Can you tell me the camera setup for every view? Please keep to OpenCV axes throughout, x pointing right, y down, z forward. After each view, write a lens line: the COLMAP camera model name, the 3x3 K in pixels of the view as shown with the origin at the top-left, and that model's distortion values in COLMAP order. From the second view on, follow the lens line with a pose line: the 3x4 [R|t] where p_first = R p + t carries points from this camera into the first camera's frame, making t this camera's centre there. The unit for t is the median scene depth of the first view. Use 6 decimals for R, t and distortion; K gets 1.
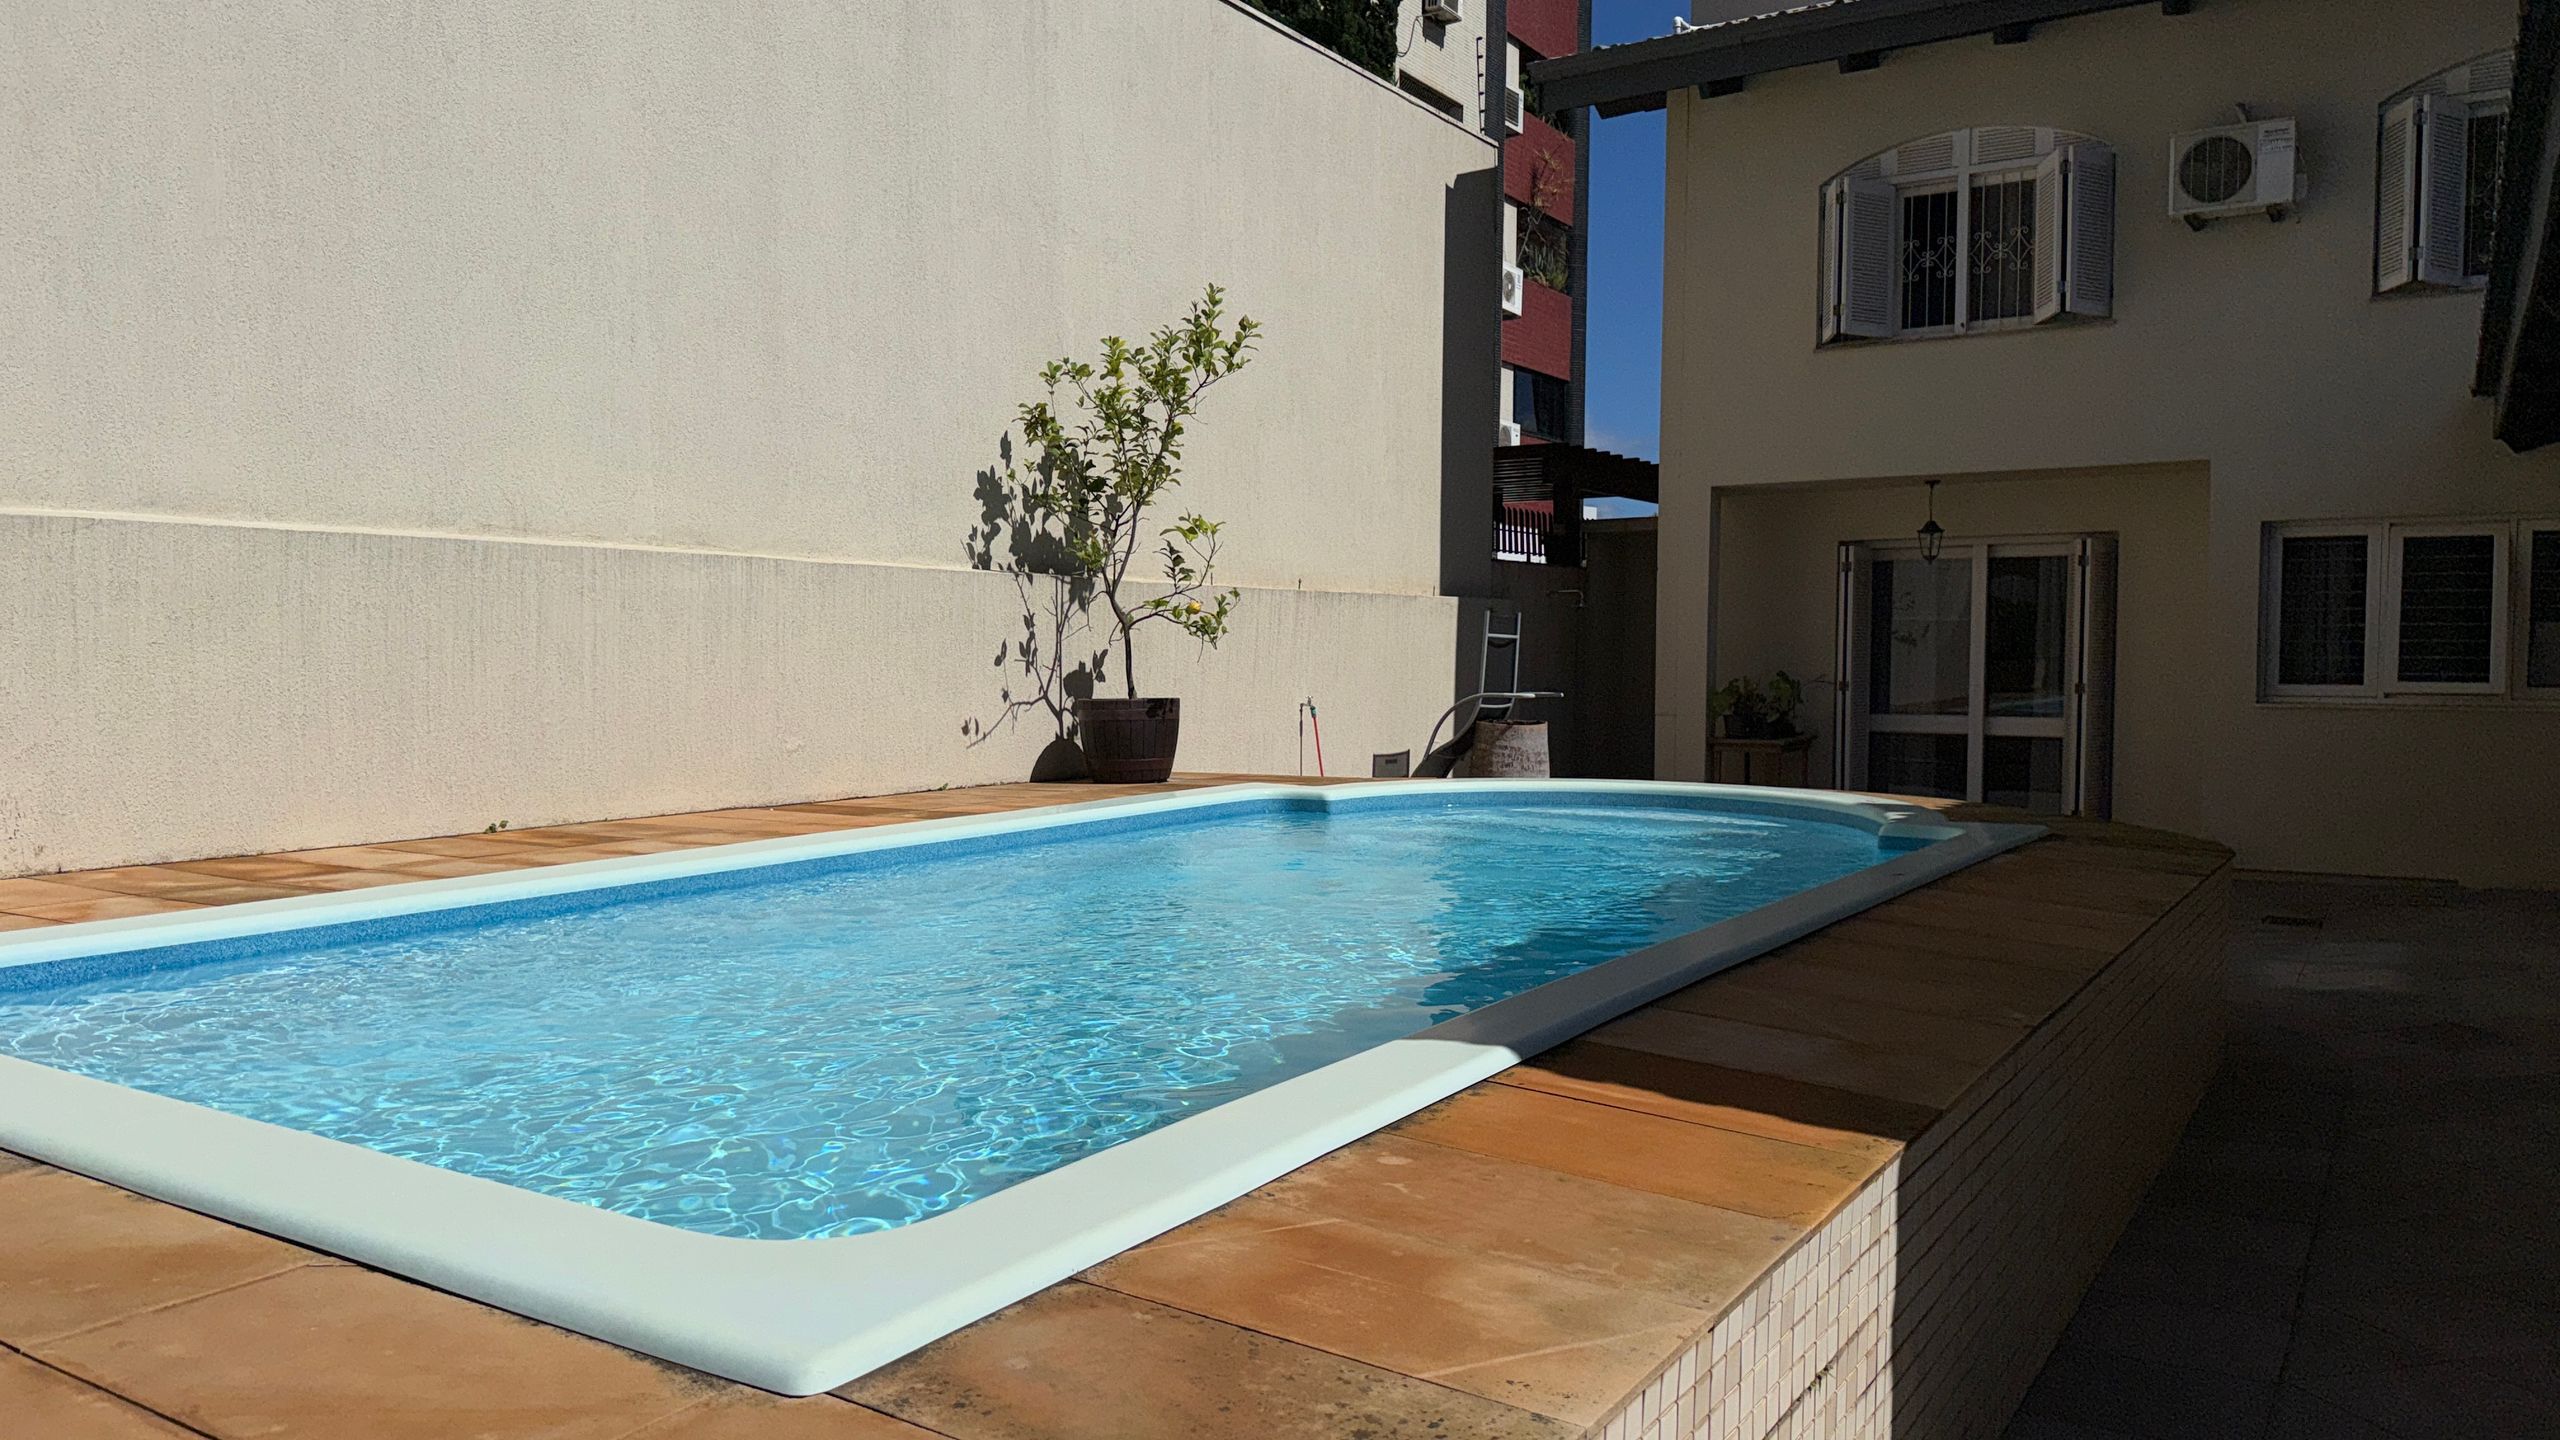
lens RADIAL K [[1792.5, 0, 1280.0], [0, 1792.5, 720.0], [0, 0, 1]] dist [0.273429, -0.578065]
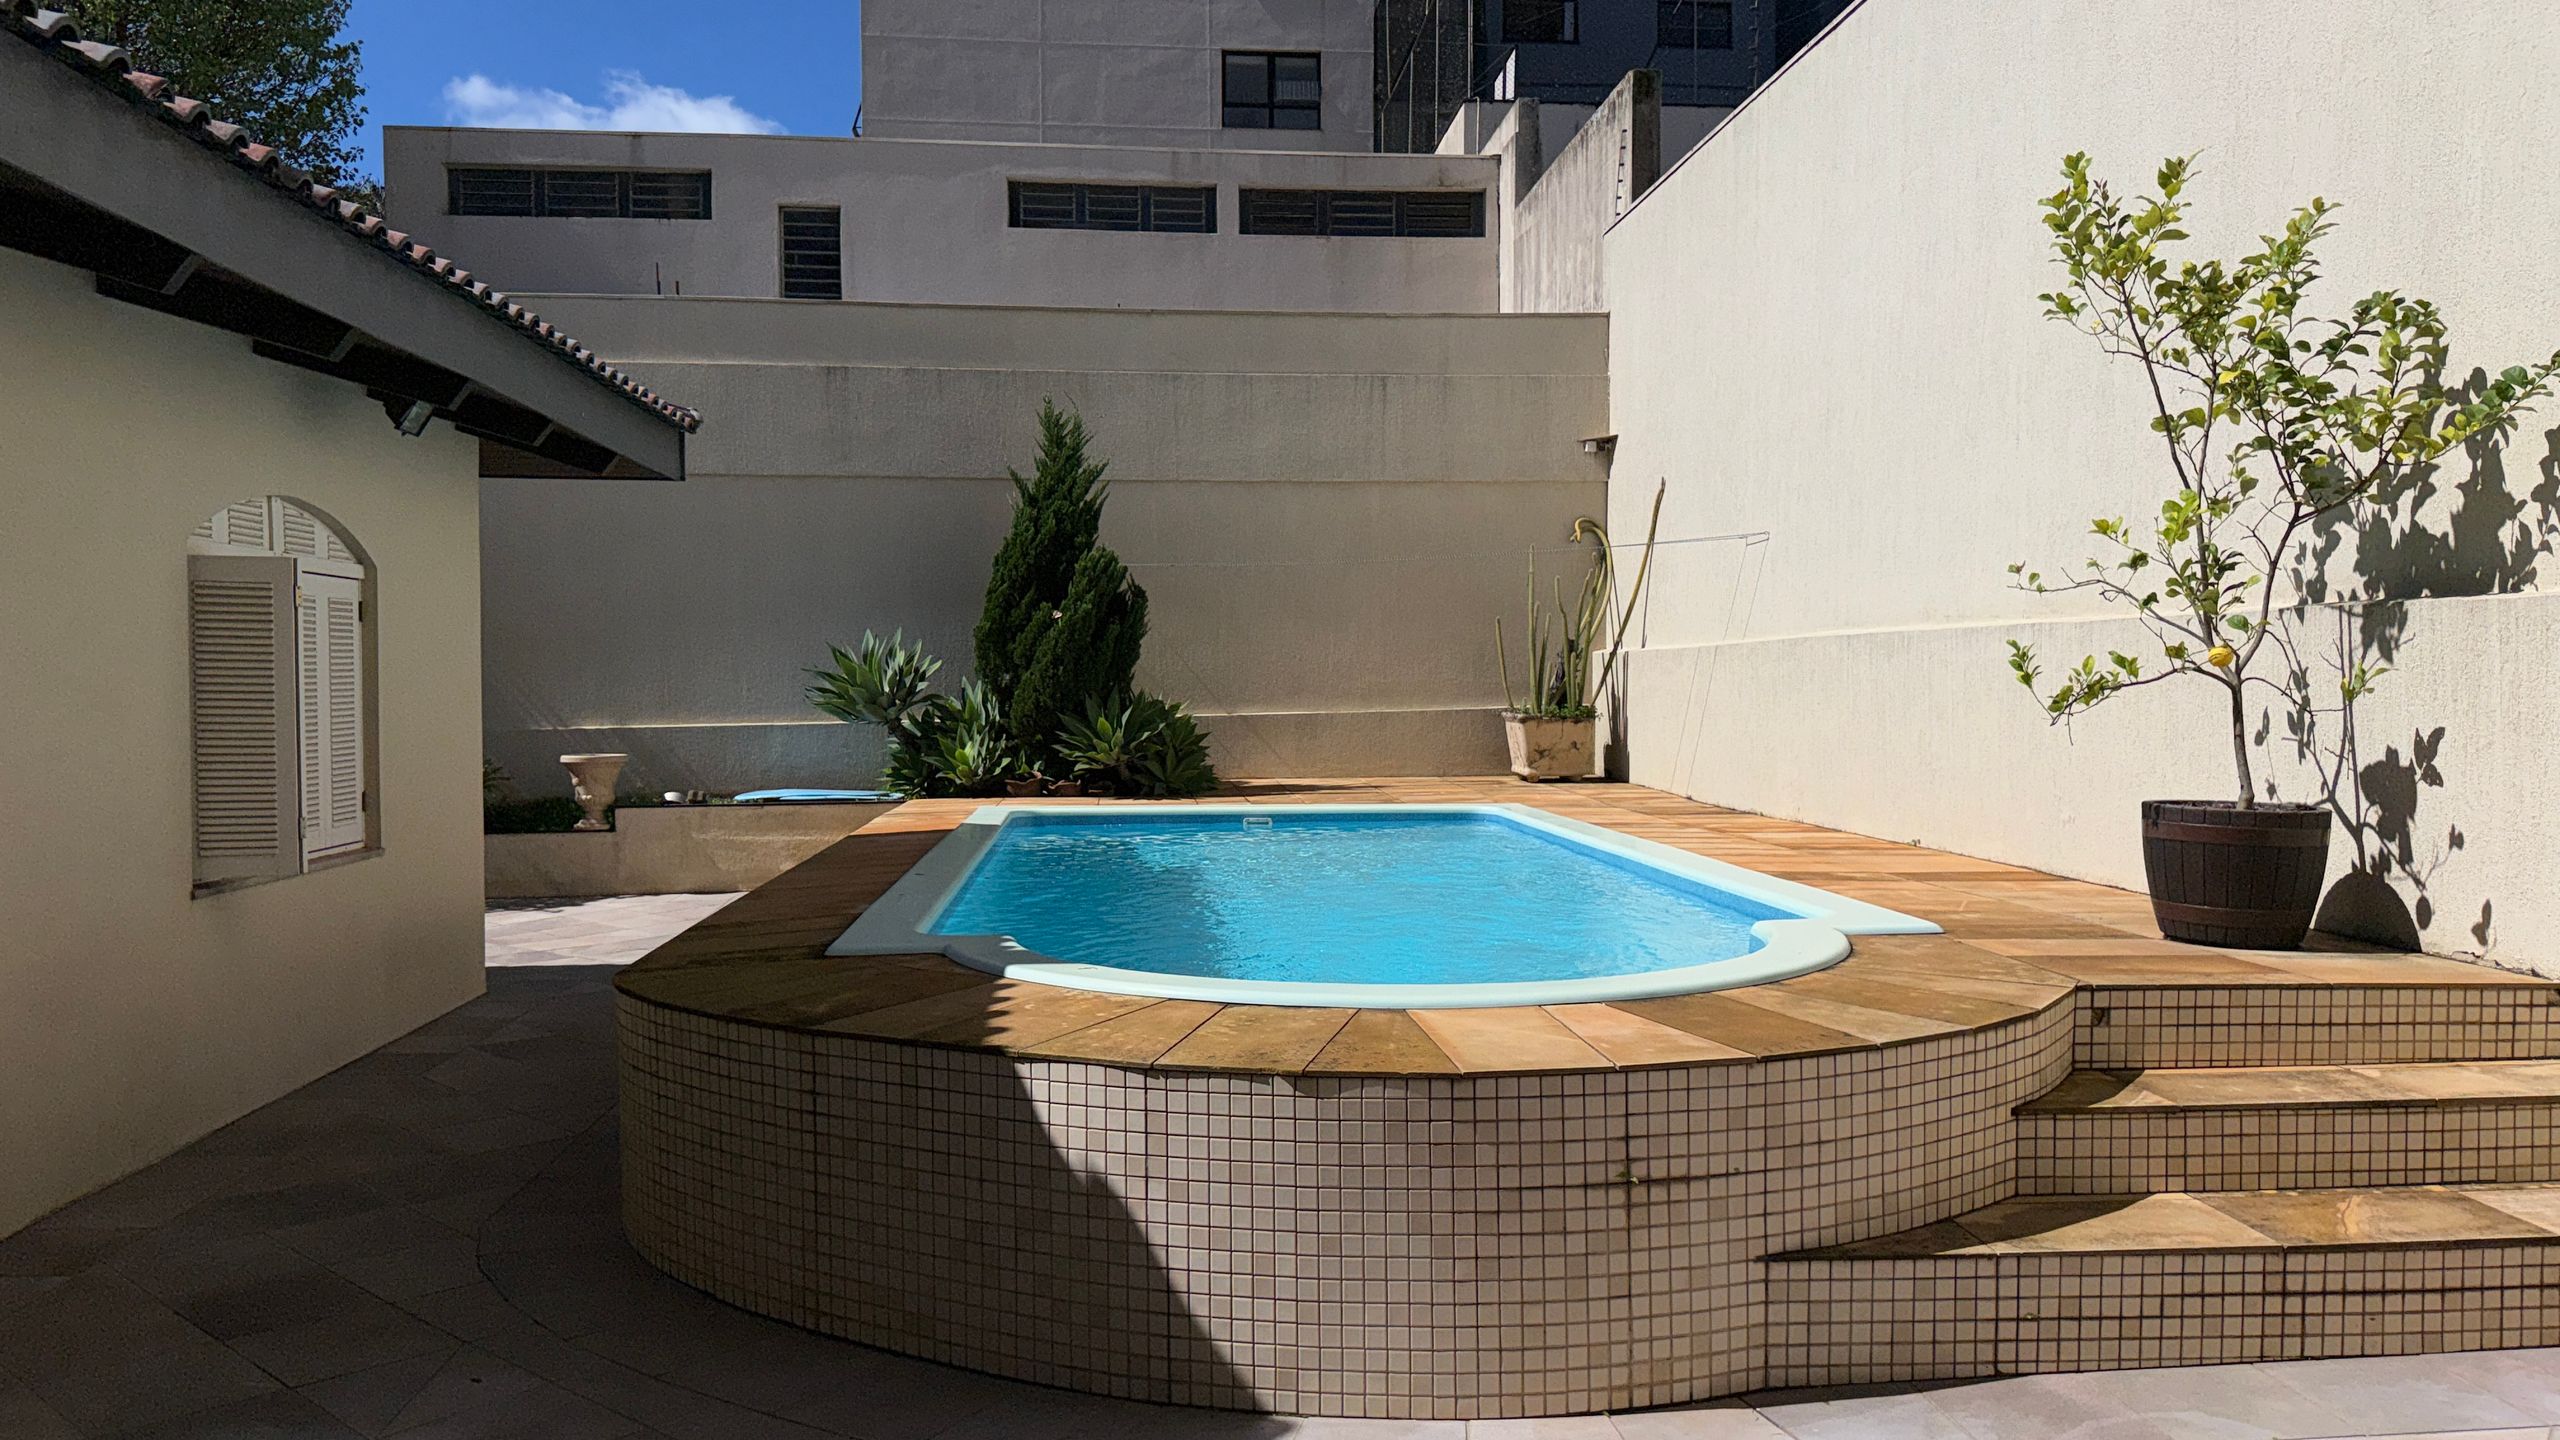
lens RADIAL K [[1792.5, 0, 1280.0], [0, 1792.5, 720.0], [0, 0, 1]] dist [0.273429, -0.578065]
pose [[-0.786276, 0.017158, -0.617637, 0.547221], [-0.018866, 0.998482, 0.051755, -0.066182], [0.617587, 0.052346, -0.784759, 1.264416]]
